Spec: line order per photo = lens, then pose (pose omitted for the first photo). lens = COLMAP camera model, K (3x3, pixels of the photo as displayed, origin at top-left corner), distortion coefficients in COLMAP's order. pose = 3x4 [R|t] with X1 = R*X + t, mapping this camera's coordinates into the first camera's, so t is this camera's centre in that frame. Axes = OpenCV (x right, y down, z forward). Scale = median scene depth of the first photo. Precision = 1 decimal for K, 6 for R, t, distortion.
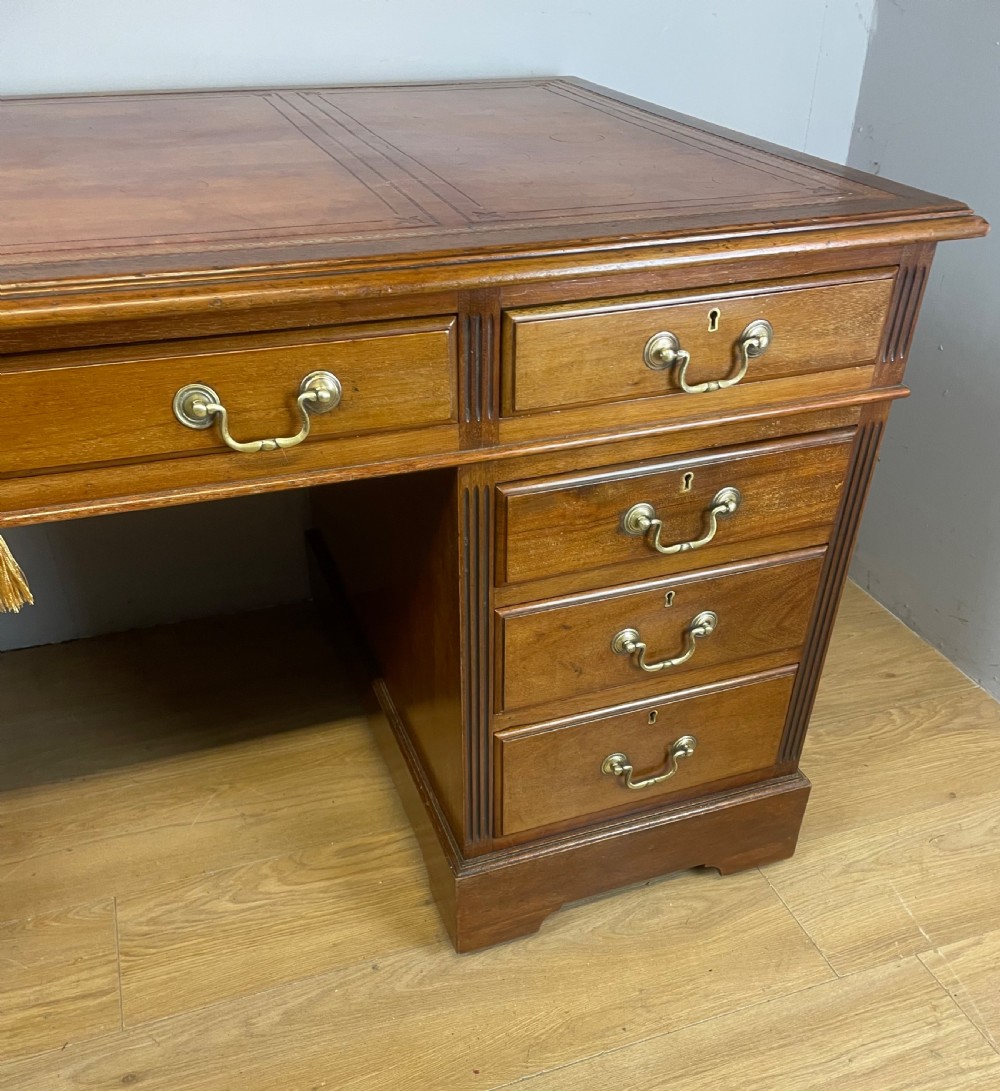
lens RADIAL K [[1005.4, 0, 504.6], [0, 1005.4, 677.8], [0, 0, 1]] dist [0.117654, -0.167723]
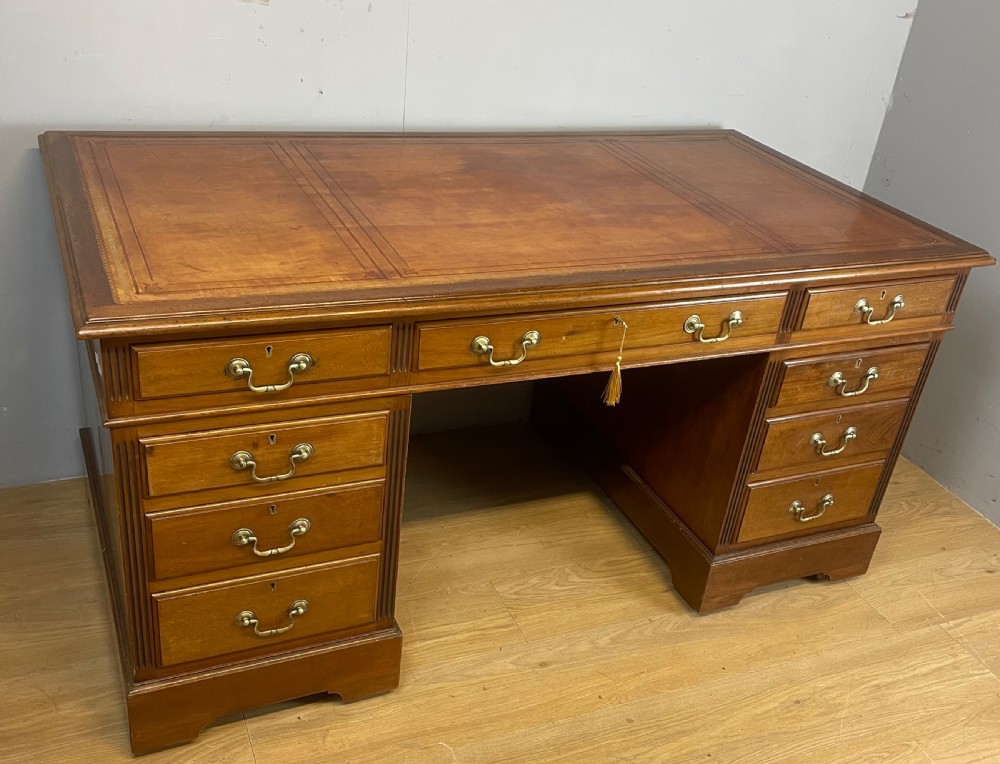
lens RADIAL K [[1002.4, 0, 504.1], [0, 1002.4, 425.5], [0, 0, 1]] dist [0.128812, -0.204227]
pose [[0.992902, 0.048244, 0.108713, -0.703083], [-0.036622, 0.993641, -0.106475, 0.169971], [-0.113158, 0.101738, 0.988354, -0.901883]]
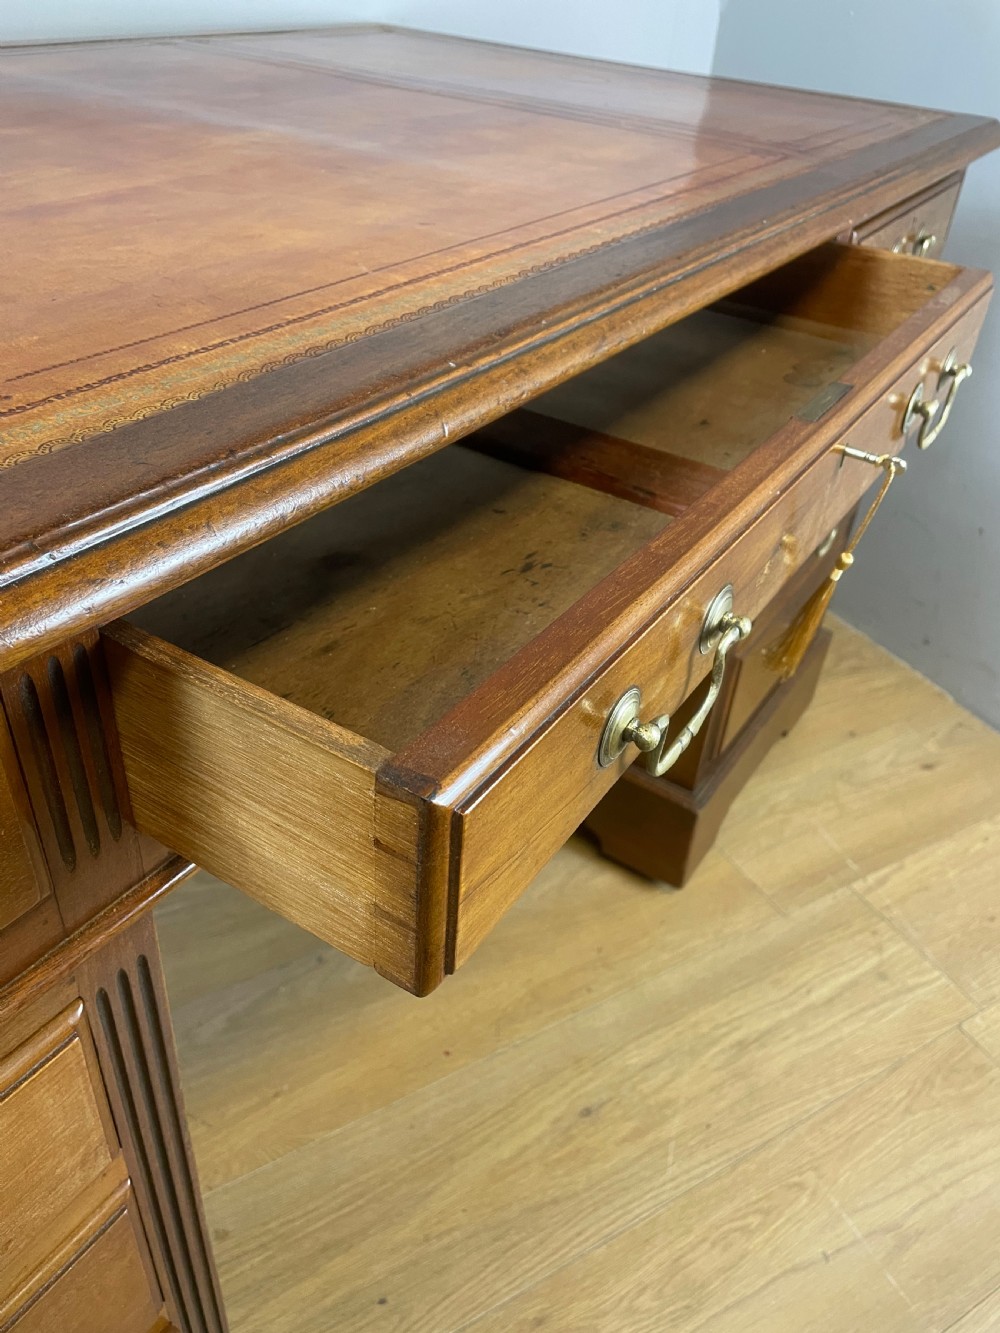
lens RADIAL K [[1026.4, 0, 505.7], [0, 1026.4, 673.6], [0, 0, 1]] dist [0.083638, -0.113272]
pose [[0.802211, -0.319669, 0.504251, -0.746105], [0.308181, 0.945080, 0.108848, -0.116438], [-0.511353, 0.068082, 0.856669, 0.220398]]
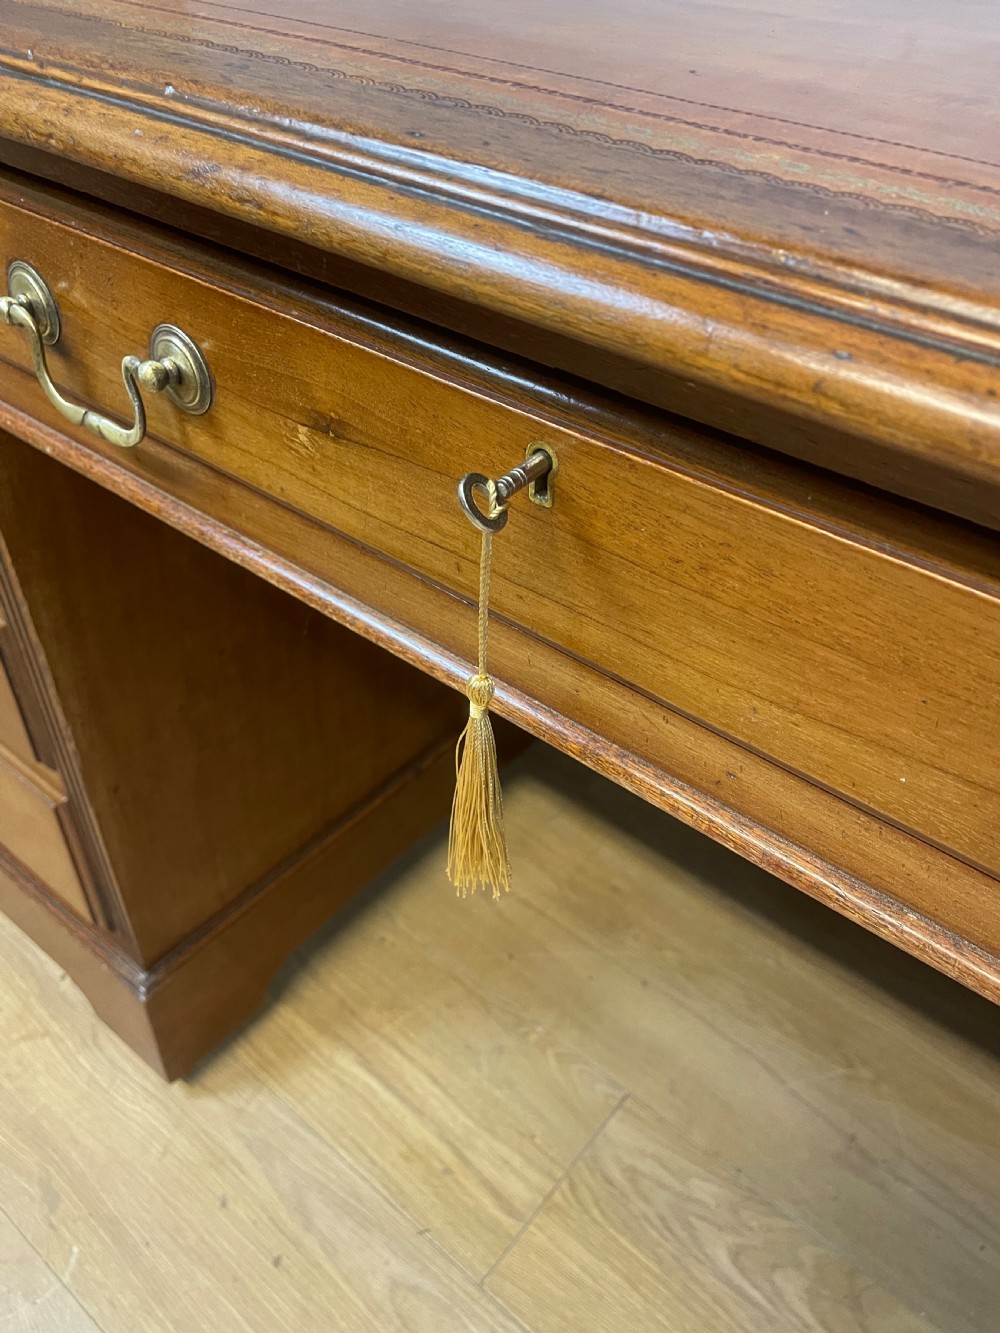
lens RADIAL K [[1026.4, 0, 505.7], [0, 1026.4, 673.6], [0, 0, 1]] dist [0.083638, -0.113272]
pose [[0.513625, 0.557498, -0.652216, -0.151457], [-0.539583, 0.800892, 0.259656, -0.200371], [0.667113, 0.218559, 0.712175, 0.468713]]
